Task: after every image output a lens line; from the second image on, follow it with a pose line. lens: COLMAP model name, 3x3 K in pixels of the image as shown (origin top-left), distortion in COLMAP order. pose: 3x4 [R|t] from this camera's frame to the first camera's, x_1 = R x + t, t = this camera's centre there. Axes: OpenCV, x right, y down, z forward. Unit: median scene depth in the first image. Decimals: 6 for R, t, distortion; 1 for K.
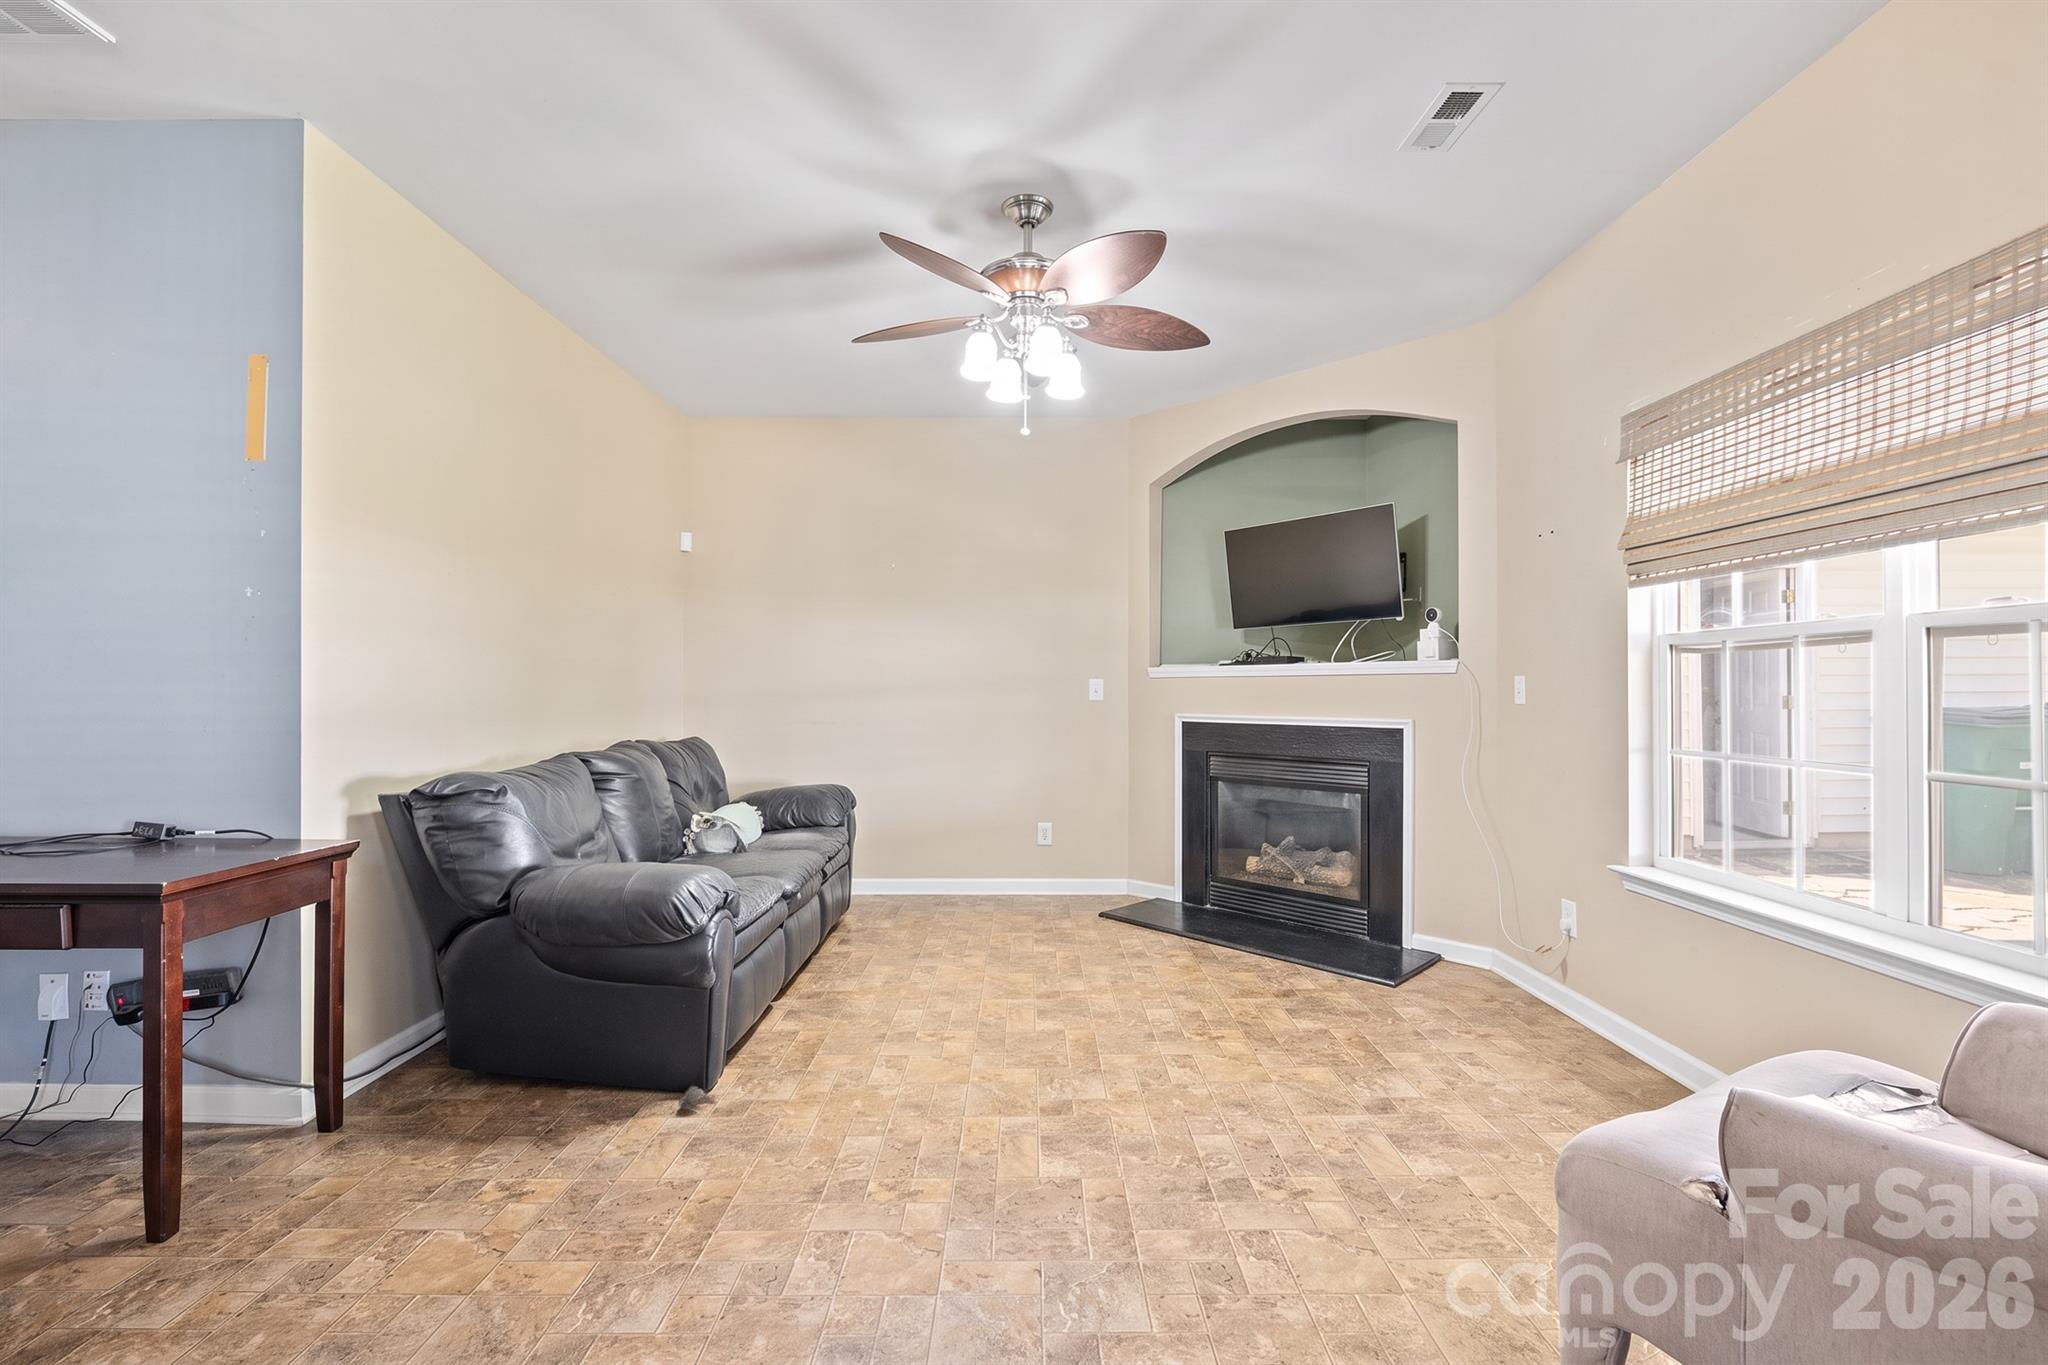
lens RADIAL K [[884.2, 0, 1035.4], [0, 884.2, 680.4], [0, 0, 1]] dist [0.004080, 0.000085]
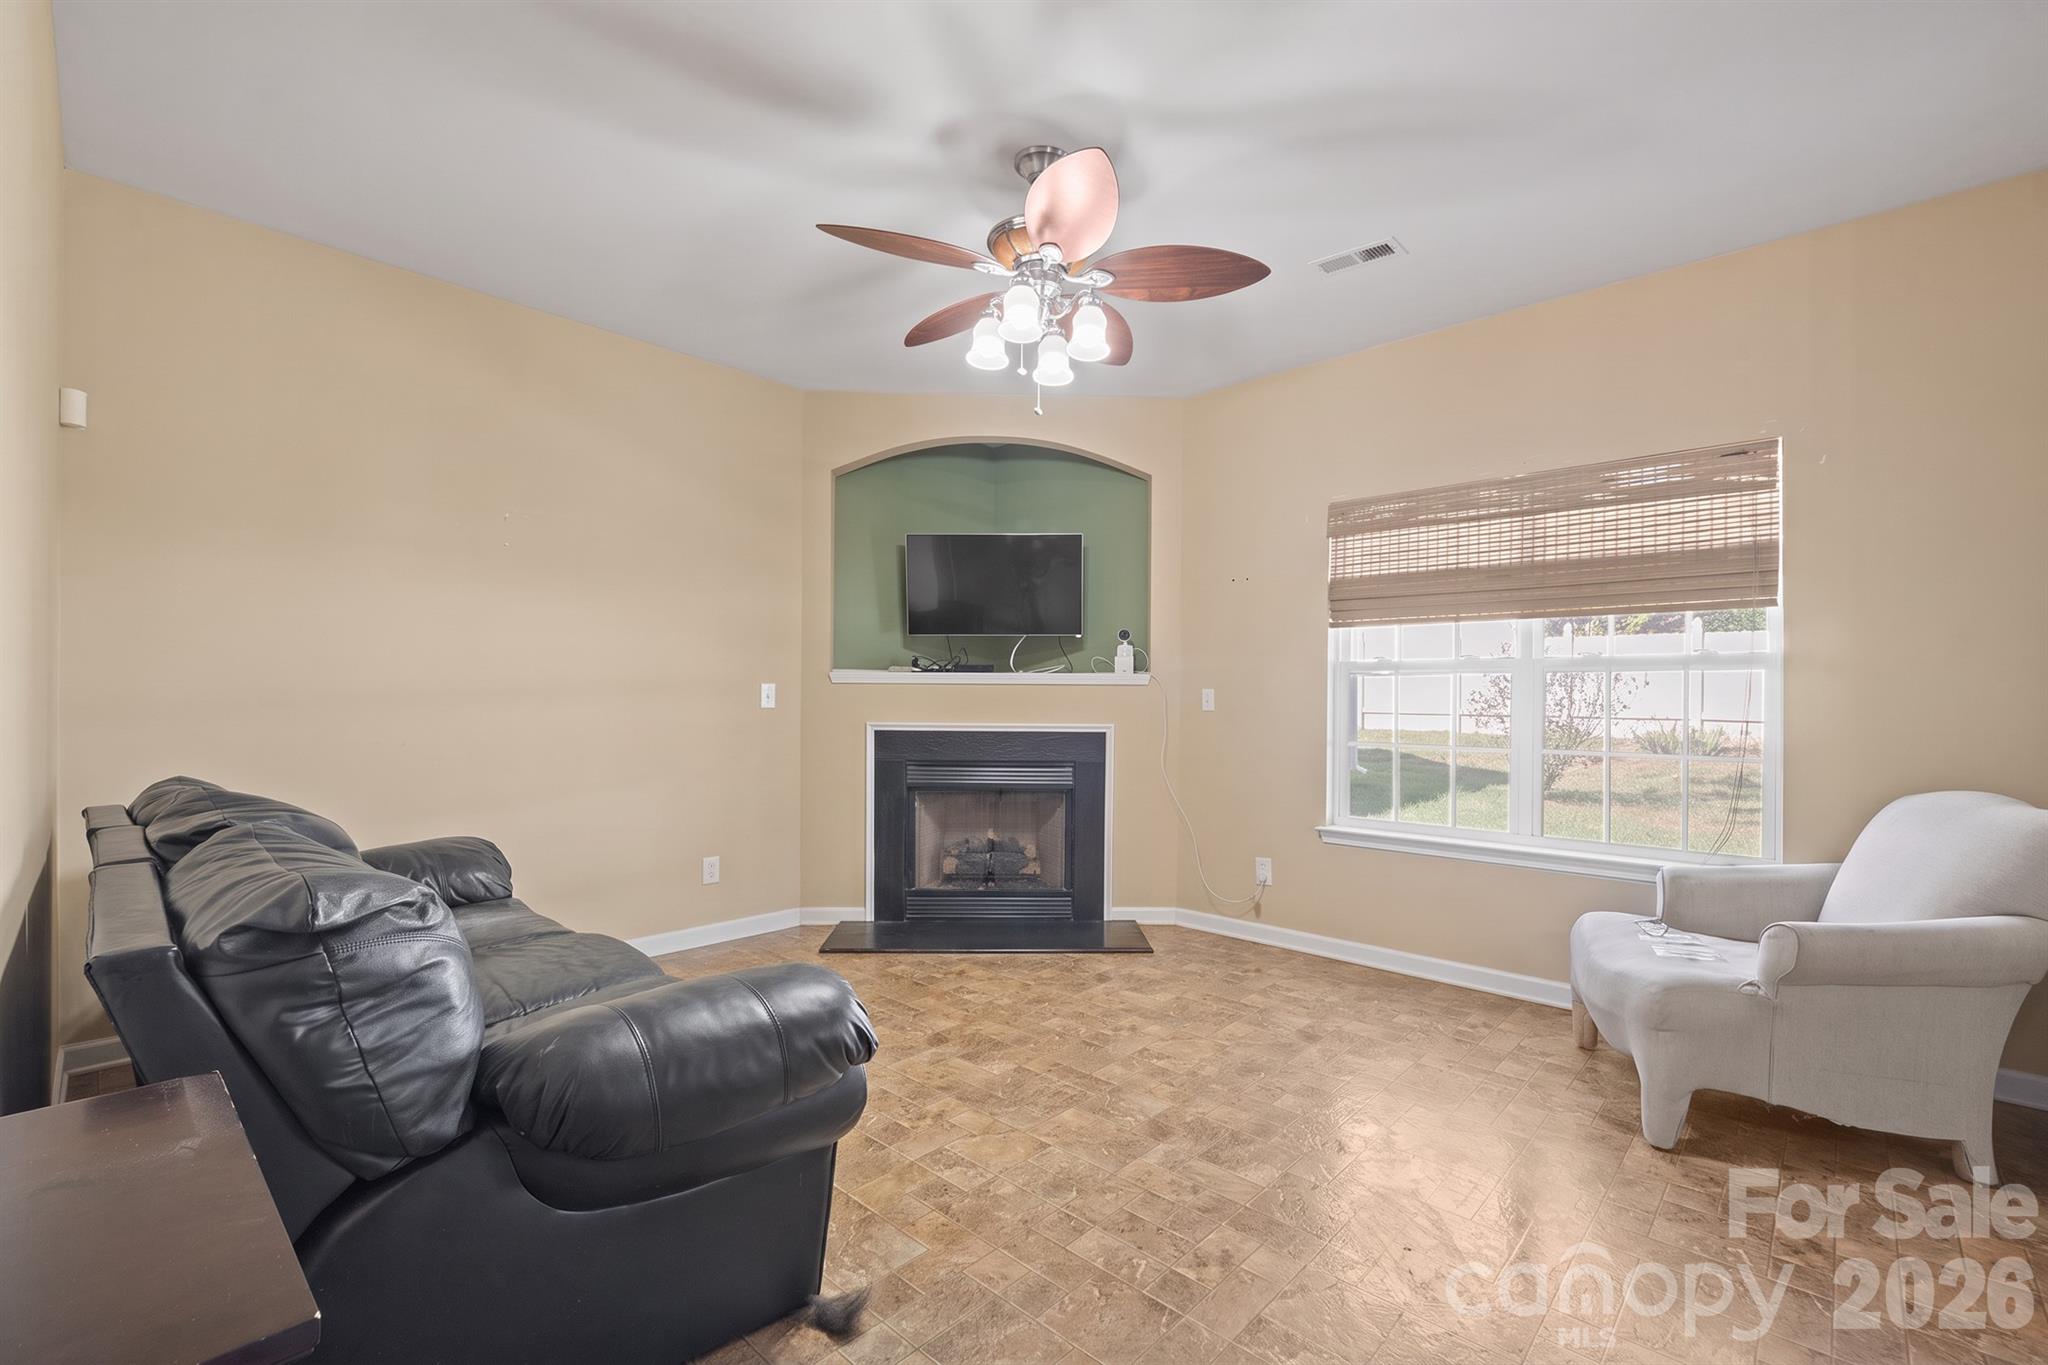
lens RADIAL K [[884.2, 0, 1024.3], [0, 884.2, 696.9], [0, 0, 1]] dist [0.004080, 0.000085]
pose [[0.684674, 0.006389, 0.728821, -0.494221], [-0.016666, 0.999837, 0.006891, 0.002309], [-0.728659, -0.016864, 0.684669, 0.285384]]
